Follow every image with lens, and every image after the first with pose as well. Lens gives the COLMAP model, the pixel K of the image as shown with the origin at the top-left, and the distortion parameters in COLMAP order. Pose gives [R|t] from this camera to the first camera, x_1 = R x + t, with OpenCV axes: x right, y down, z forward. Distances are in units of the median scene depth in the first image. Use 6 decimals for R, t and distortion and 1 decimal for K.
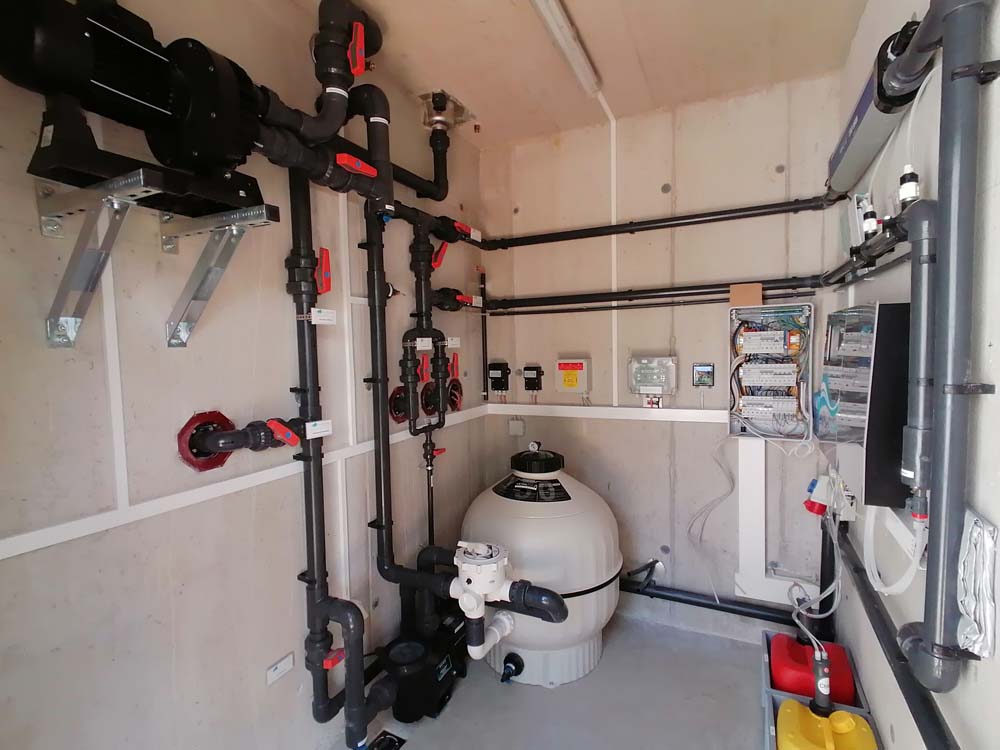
lens RADIAL K [[499.1, 0, 496.3], [0, 499.1, 378.0], [0, 0, 1]] dist [0.027879, -0.000203]
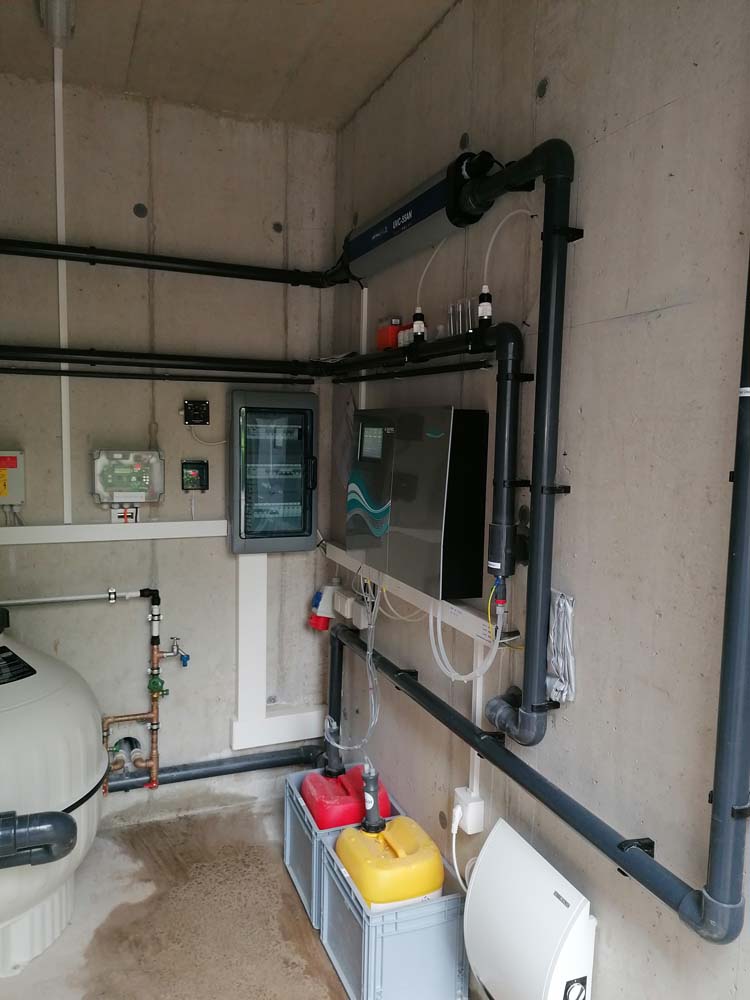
lens RADIAL K [[743.7, 0, 375.0], [0, 743.7, 500.0], [0, 0, 1]] dist [0.095256, -0.118730]
pose [[0.674500, -0.030861, 0.737629, -0.277603], [0.007103, 0.999351, 0.035315, -0.008079], [-0.738241, -0.018580, 0.674282, 0.042198]]
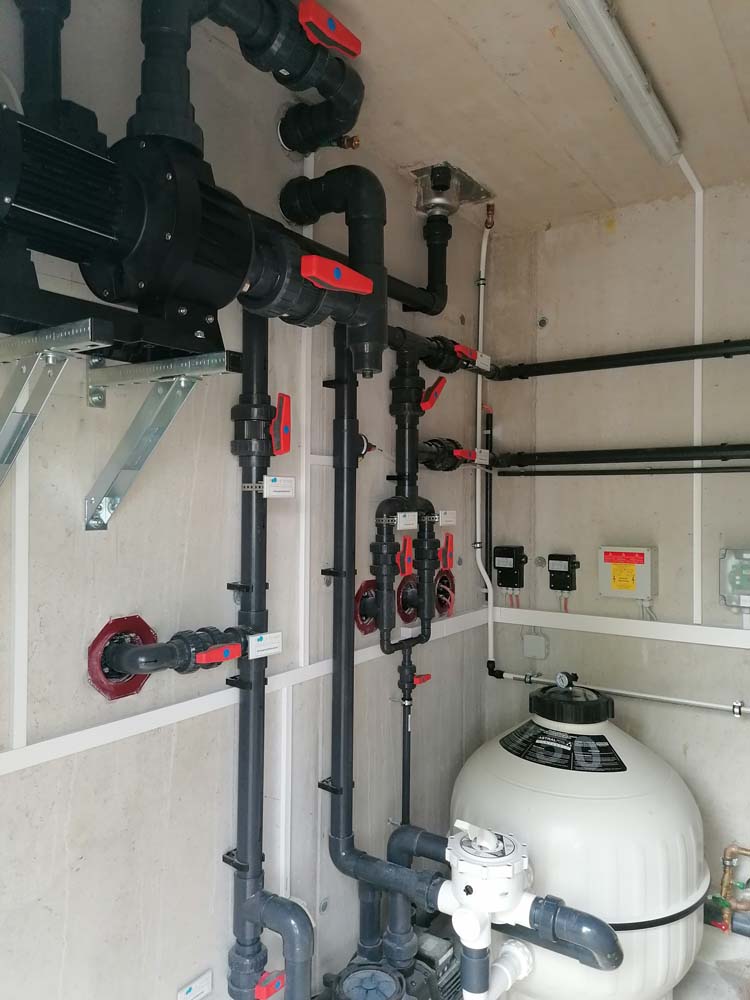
lens RADIAL K [[743.7, 0, 375.0], [0, 743.7, 500.0], [0, 0, 1]] dist [0.095256, -0.118730]
pose [[0.988227, 0.027751, -0.150459, -0.034593], [-0.037495, 0.997352, -0.062319, -0.032019], [0.148331, 0.067227, 0.986650, -0.026212]]
